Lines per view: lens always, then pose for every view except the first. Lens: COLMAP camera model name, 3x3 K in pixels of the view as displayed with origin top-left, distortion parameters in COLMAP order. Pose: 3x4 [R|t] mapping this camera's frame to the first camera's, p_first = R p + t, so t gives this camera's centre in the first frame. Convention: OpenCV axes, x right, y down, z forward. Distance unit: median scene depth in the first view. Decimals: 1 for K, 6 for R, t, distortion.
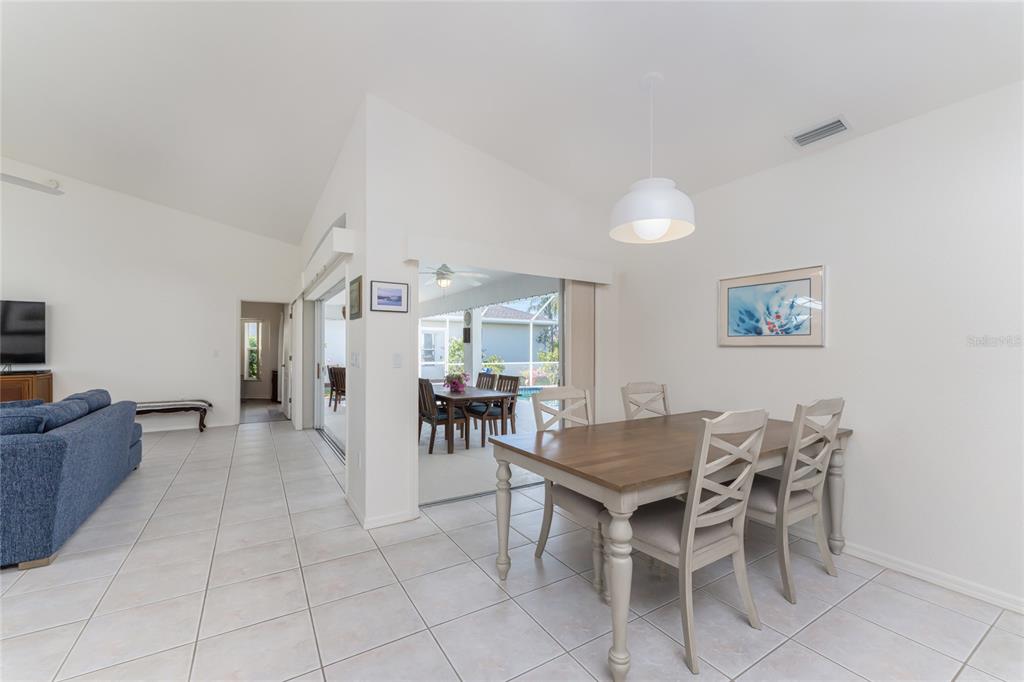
lens RADIAL K [[412.2, 0, 505.1], [0, 412.2, 343.6], [0, 0, 1]] dist [-0.002177, -0.000069]
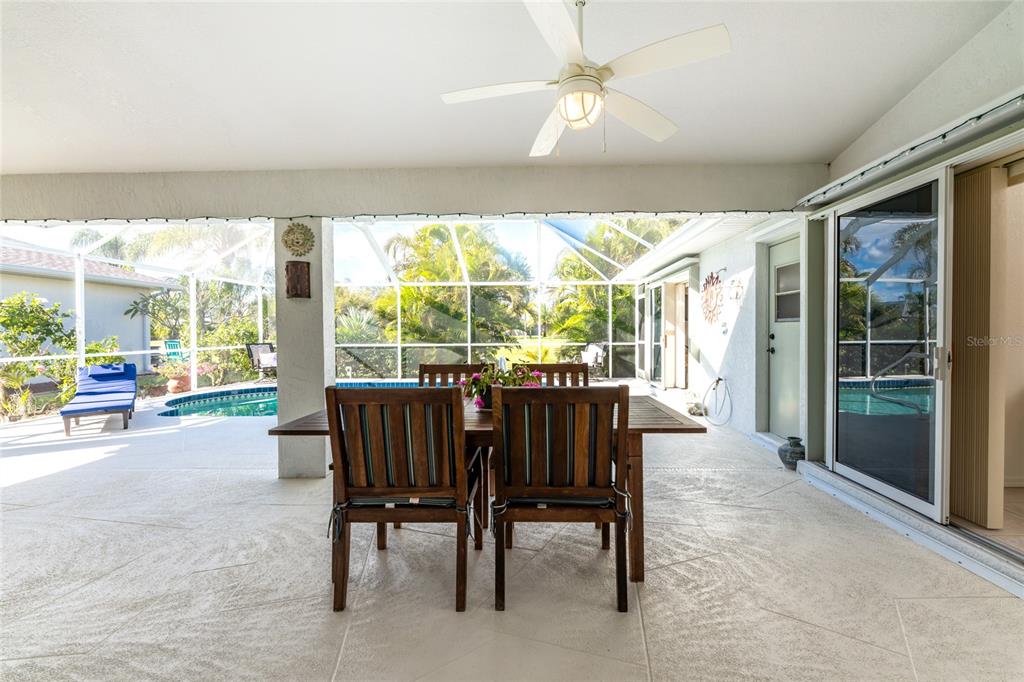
lens RADIAL K [[434.0, 0, 531.3], [0, 434.0, 335.9], [0, 0, 1]] dist [-0.001286, -0.000222]
pose [[0.537665, -0.015659, 0.843013, -0.465622], [-0.004672, 0.999757, 0.021551, 0.036290], [-0.843145, -0.015526, 0.537461, 0.785993]]
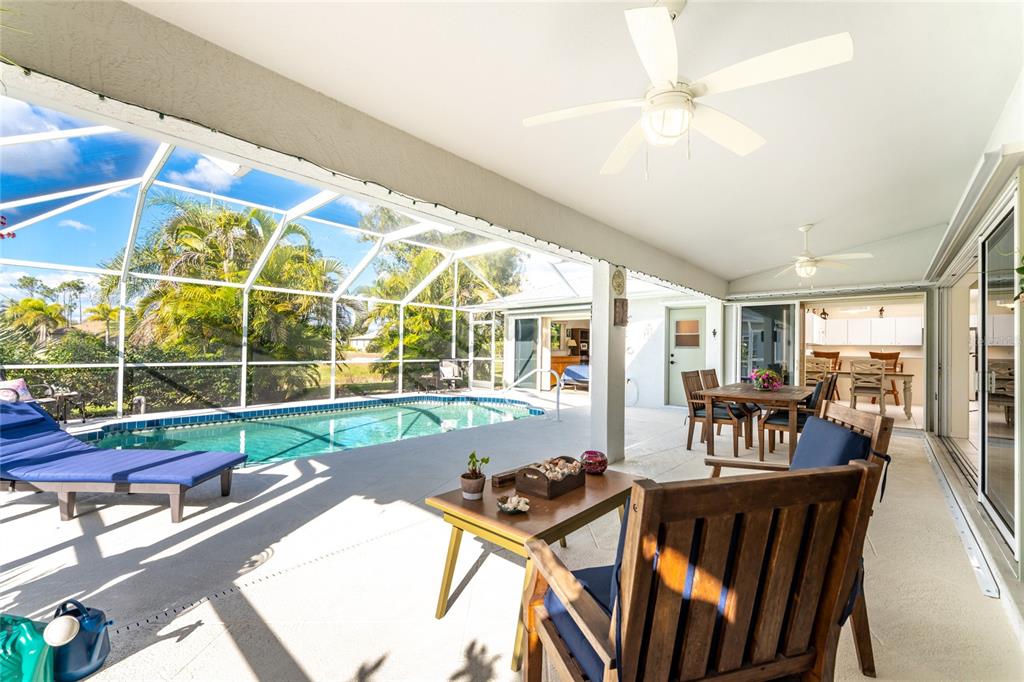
lens RADIAL K [[413.2, 0, 522.7], [0, 413.2, 345.4], [0, 0, 1]] dist [0.000091, 0.000017]
pose [[-0.298332, 0.001946, 0.954460, -0.808779], [-0.027233, 0.999573, -0.010550, 0.047132], [-0.954074, -0.029140, -0.298152, 1.783061]]
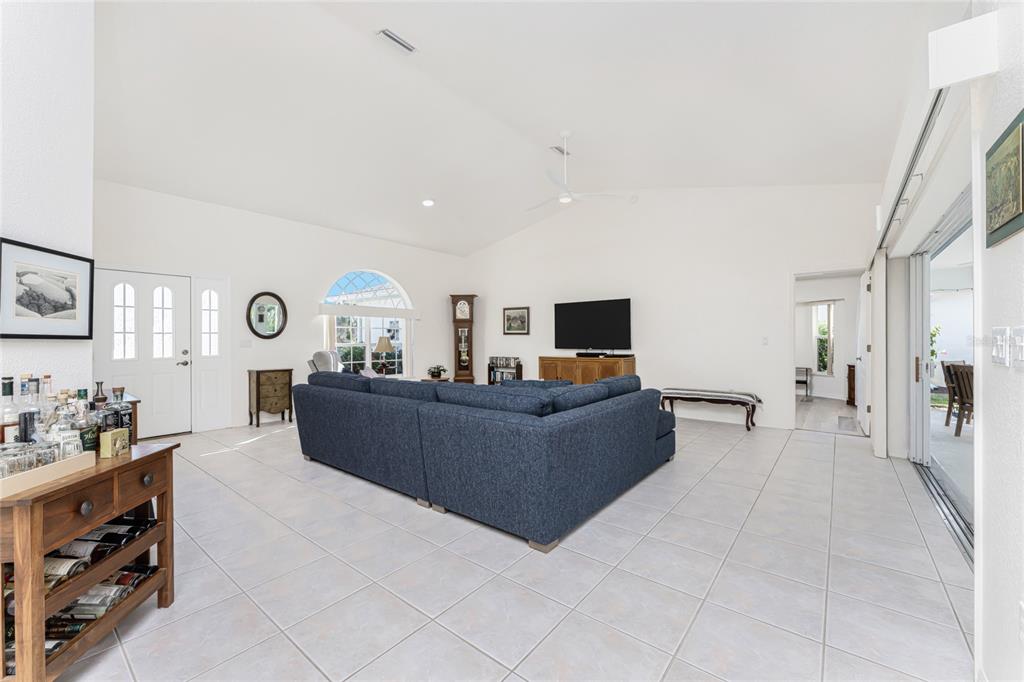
lens RADIAL K [[411.1, 0, 505.5], [0, 411.1, 339.5], [0, 0, 1]] dist [-0.007385, 0.000078]
pose [[0.332690, -0.004147, -0.943027, -0.086716], [0.015220, 0.999884, 0.000972, 0.012421], [0.942914, -0.014676, 0.332714, 0.224090]]
